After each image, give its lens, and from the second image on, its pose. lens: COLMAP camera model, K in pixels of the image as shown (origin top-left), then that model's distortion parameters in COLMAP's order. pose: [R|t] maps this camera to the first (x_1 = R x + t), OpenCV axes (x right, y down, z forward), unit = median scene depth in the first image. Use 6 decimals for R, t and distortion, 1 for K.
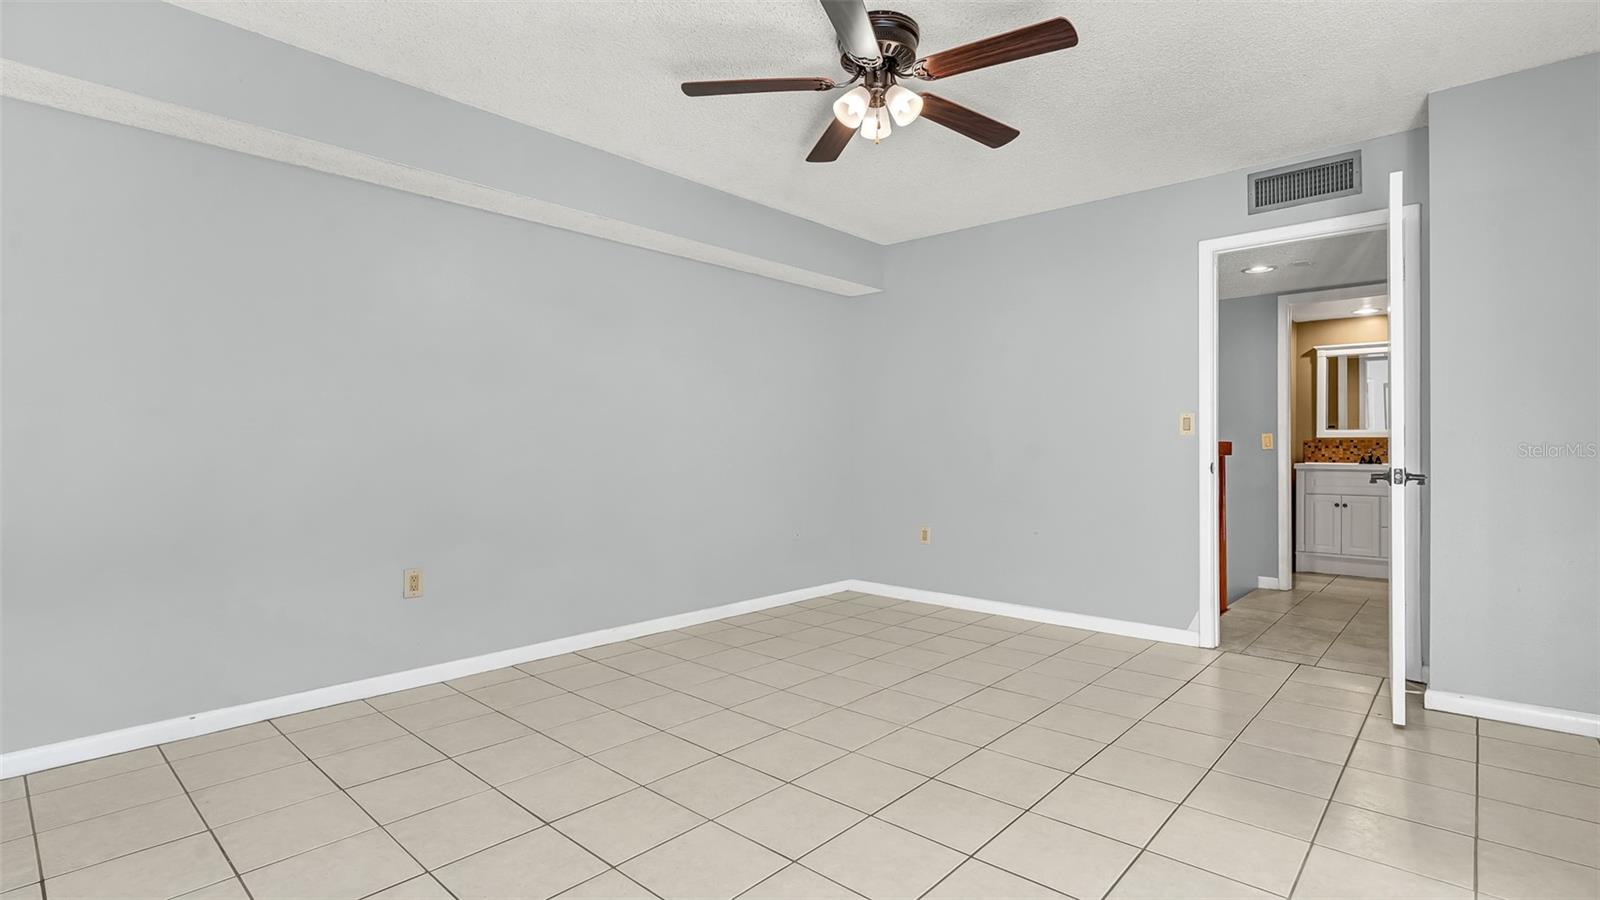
lens RADIAL K [[765.0, 0, 796.4], [0, 765.0, 450.2], [0, 0, 1]] dist [-0.001889, 0.000781]
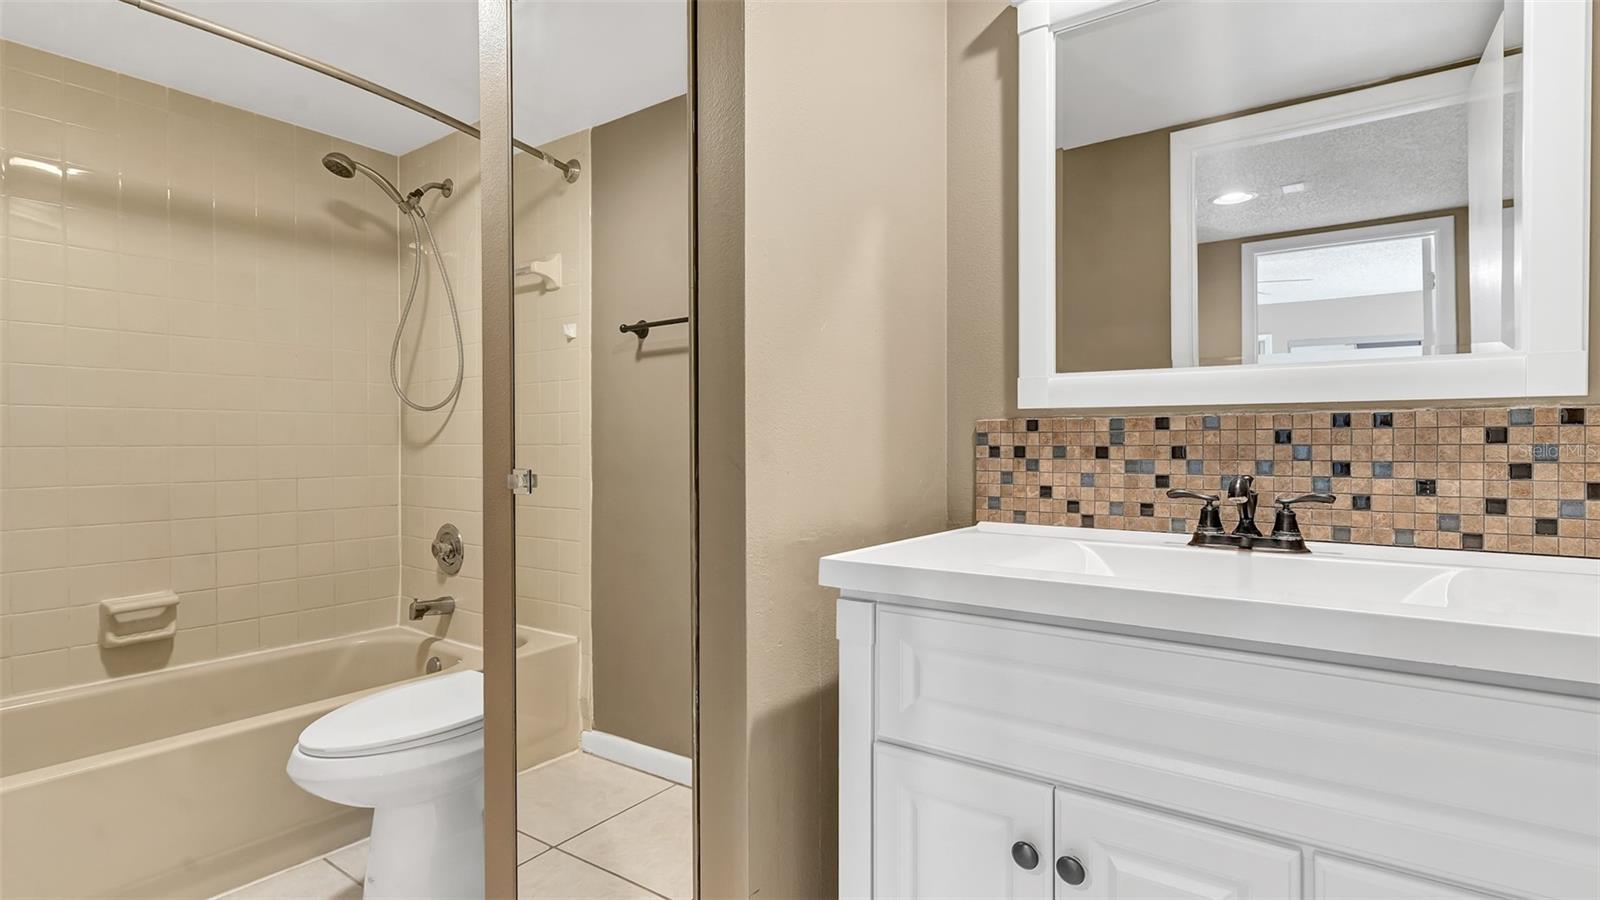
lens RADIAL K [[765.0, 0, 803.9], [0, 765.0, 446.4], [0, 0, 1]] dist [-0.001889, 0.000781]
pose [[0.995439, -0.003018, 0.095356, 0.611550], [0.003439, 0.999985, -0.004248, -0.005413], [-0.095342, 0.004557, 0.995434, 0.806004]]
